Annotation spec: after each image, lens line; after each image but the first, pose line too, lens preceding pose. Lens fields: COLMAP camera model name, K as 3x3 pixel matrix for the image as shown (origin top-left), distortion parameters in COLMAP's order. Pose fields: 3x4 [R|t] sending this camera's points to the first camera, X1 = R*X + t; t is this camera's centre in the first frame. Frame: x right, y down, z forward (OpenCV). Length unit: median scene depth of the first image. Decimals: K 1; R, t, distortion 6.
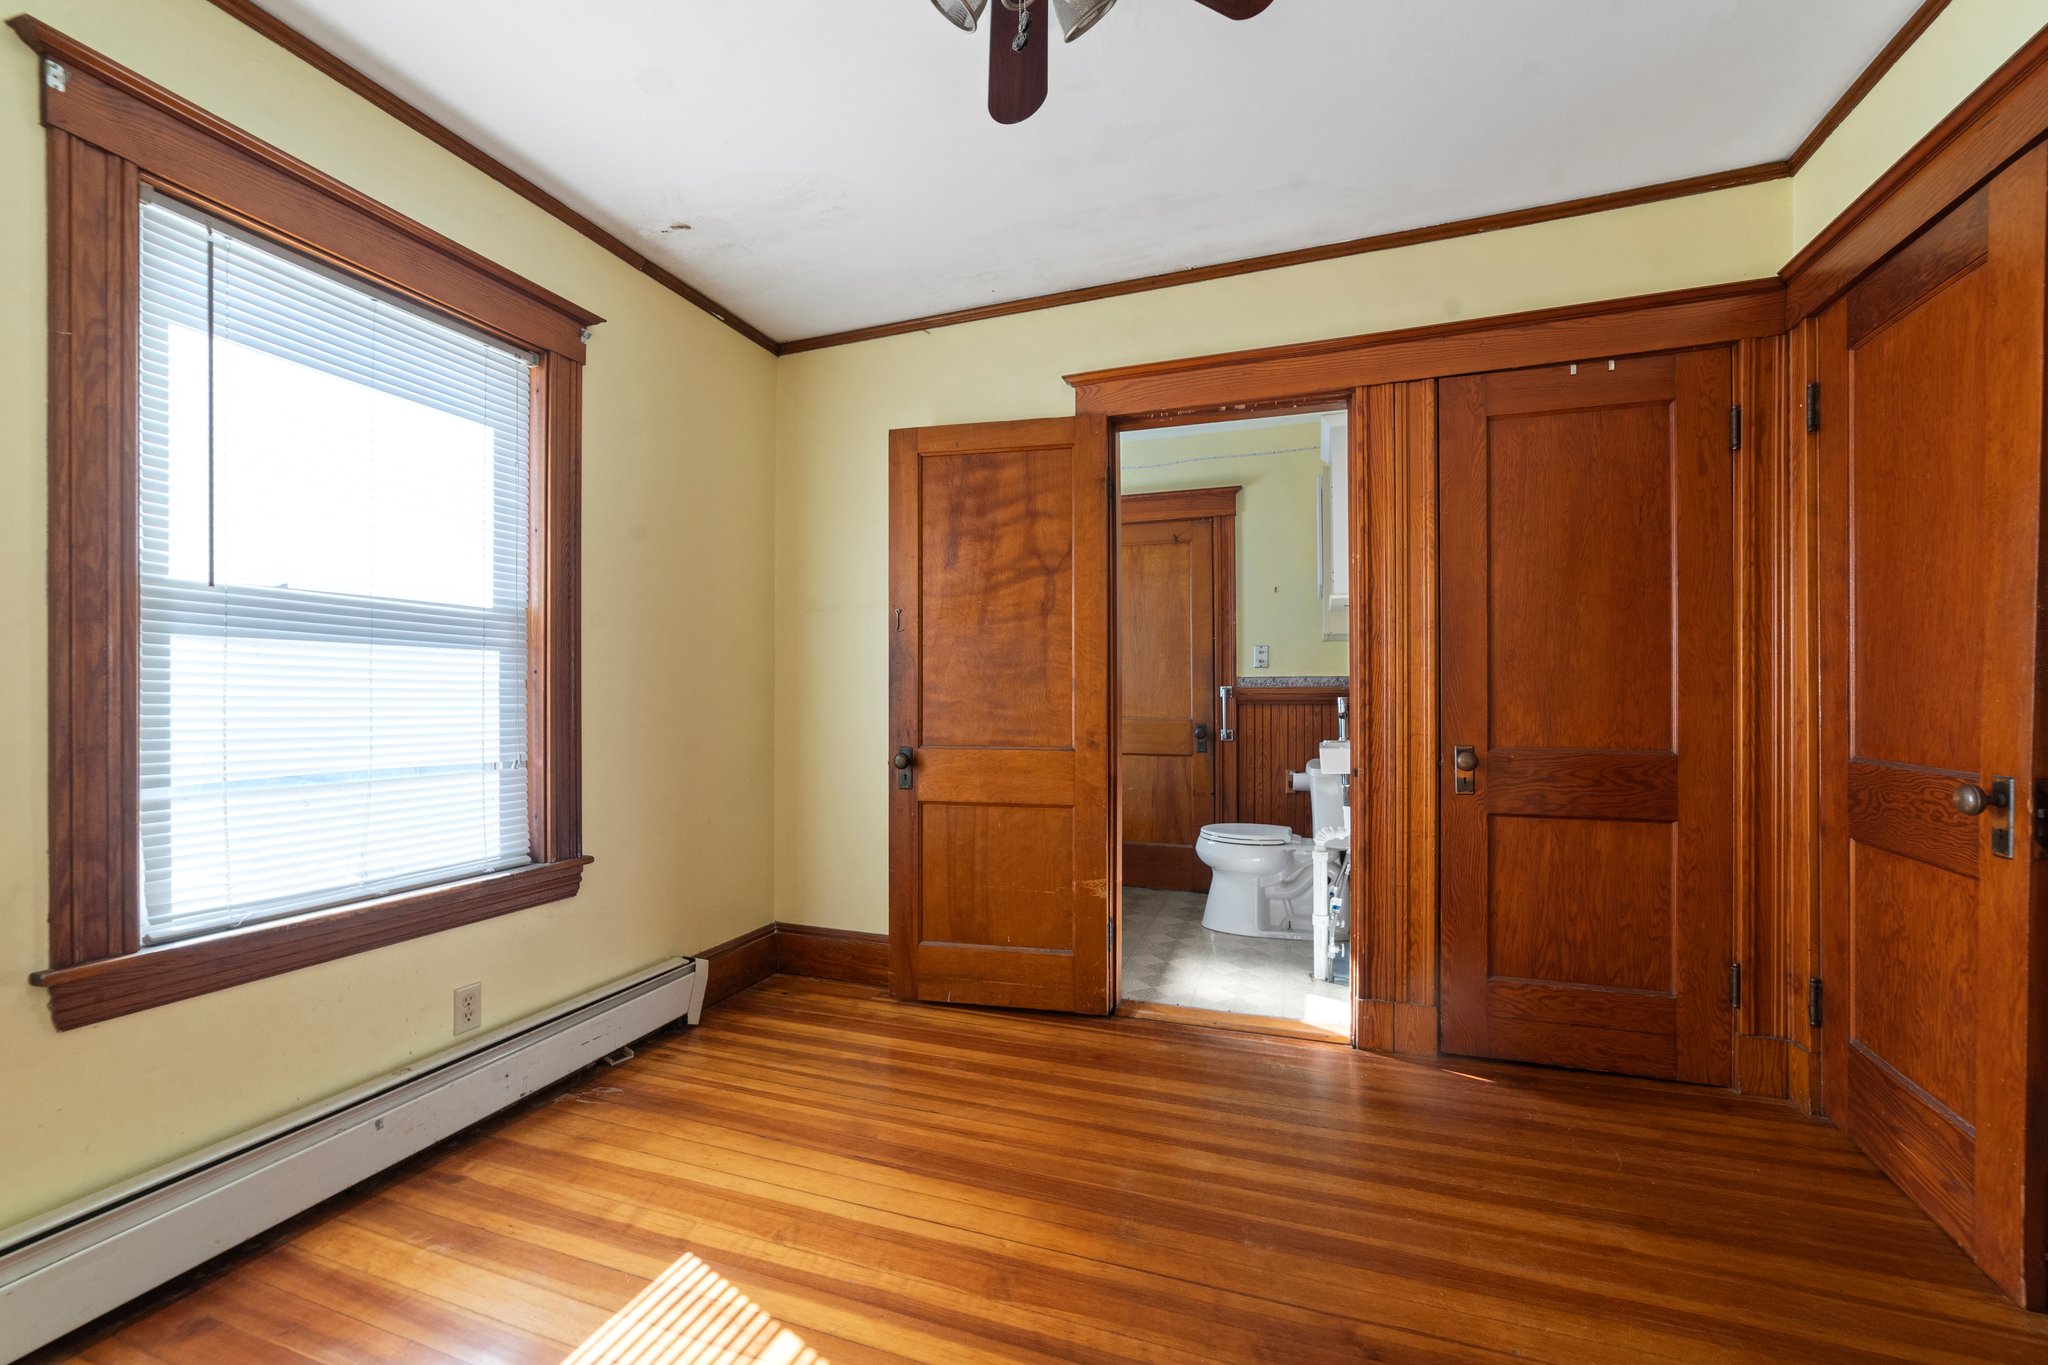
lens RADIAL K [[821.6, 0, 1021.6], [0, 821.6, 691.5], [0, 0, 1]] dist [-0.010729, 0.004126]
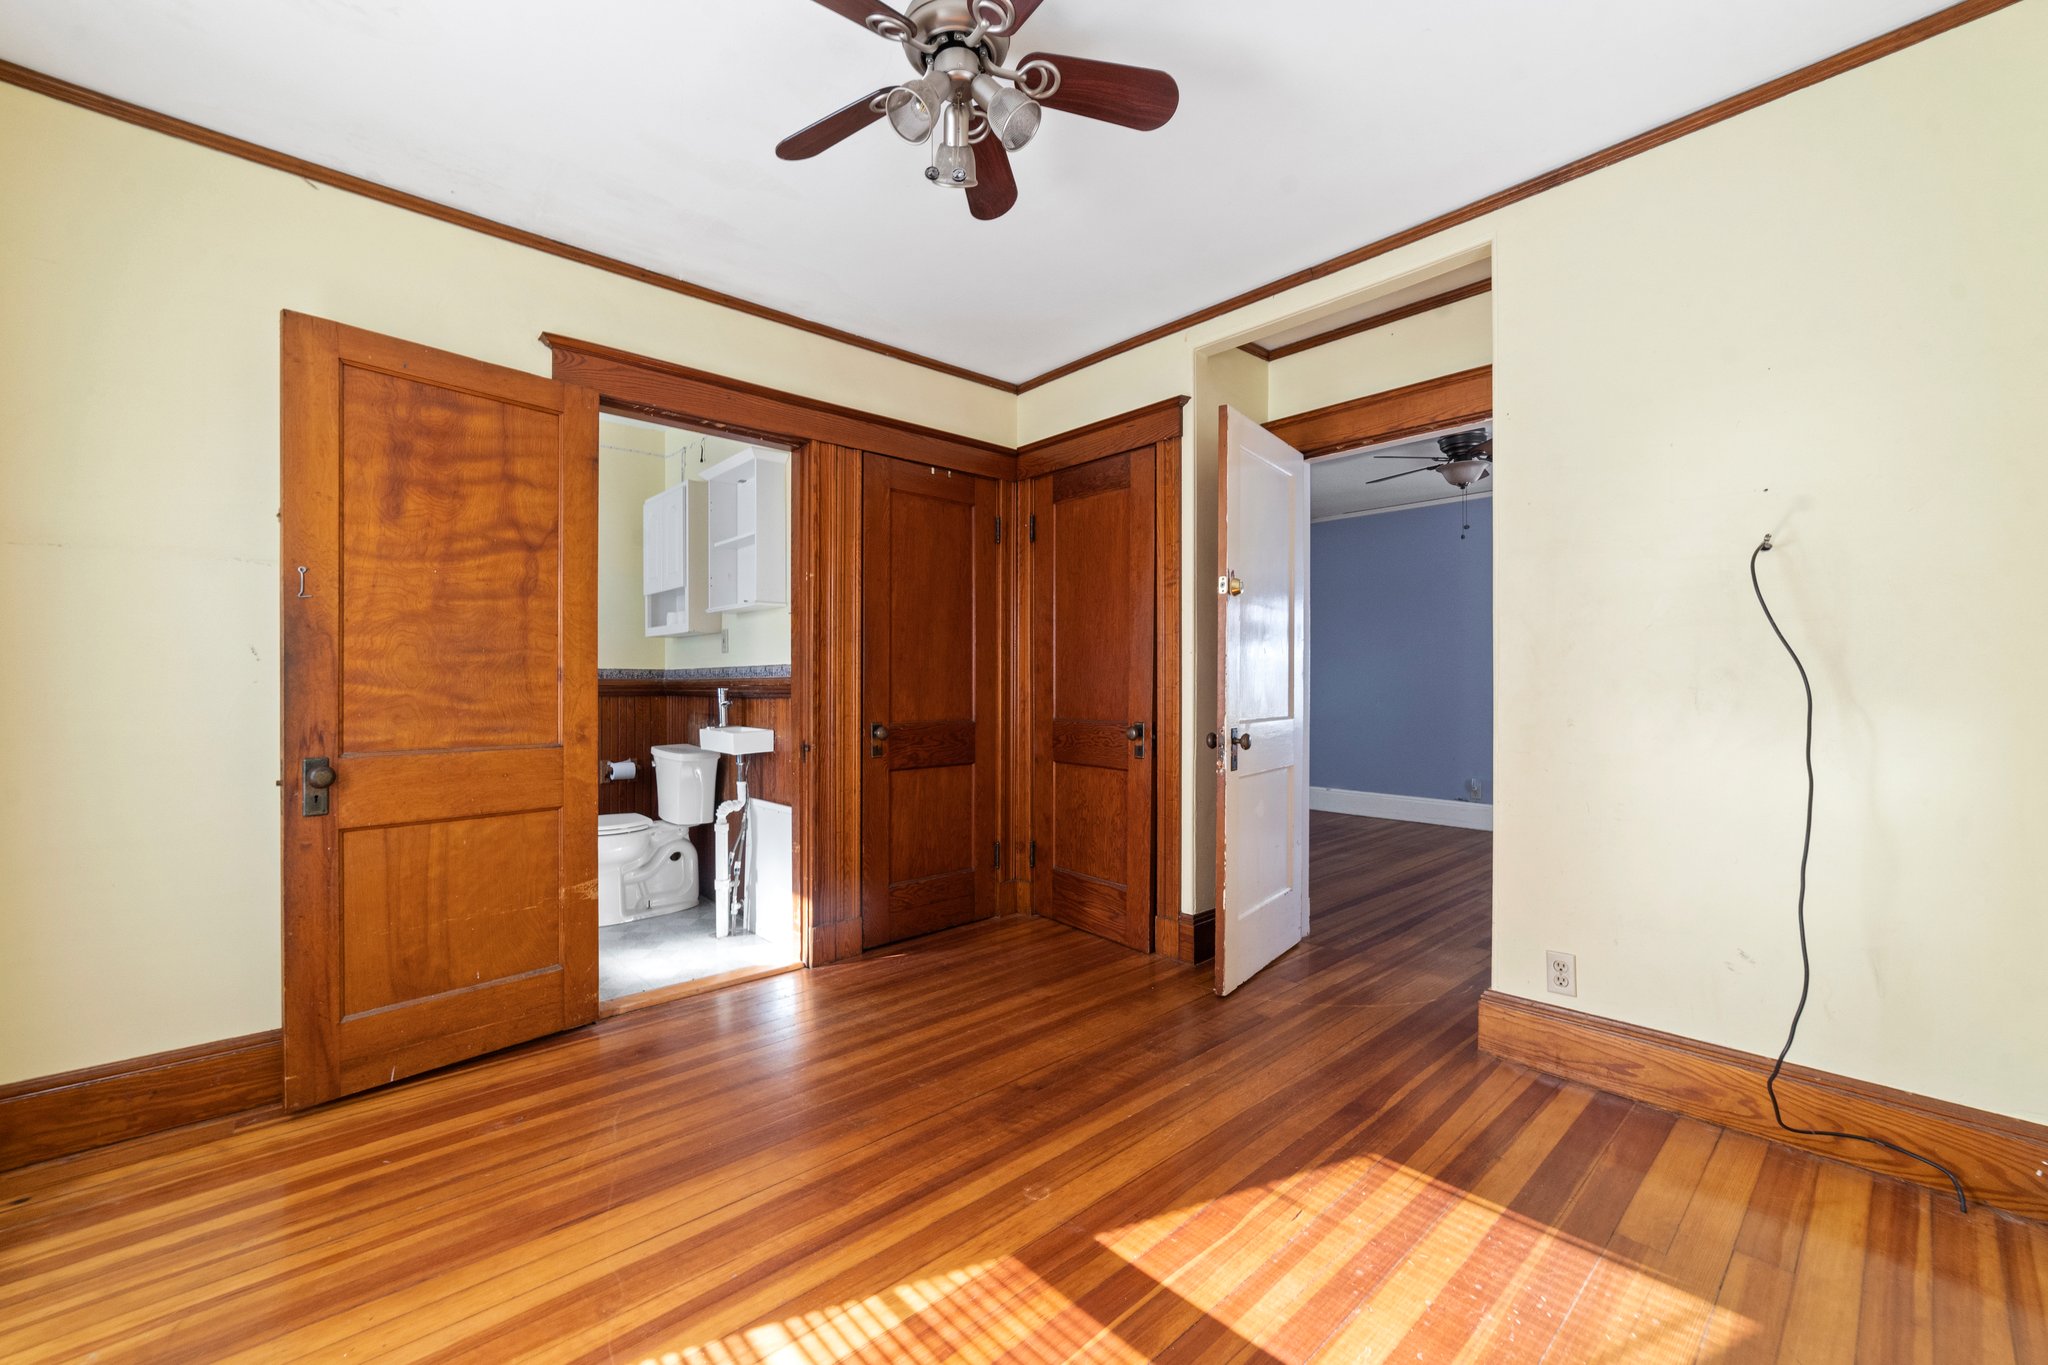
lens RADIAL K [[821.6, 0, 982.5], [0, 821.6, 693.2], [0, 0, 1]] dist [-0.010729, 0.004126]
pose [[0.494279, -0.007137, 0.869274, -0.561052], [-0.001708, 0.999956, 0.009181, 0.003209], [-0.869302, -0.006022, 0.494245, 0.154809]]
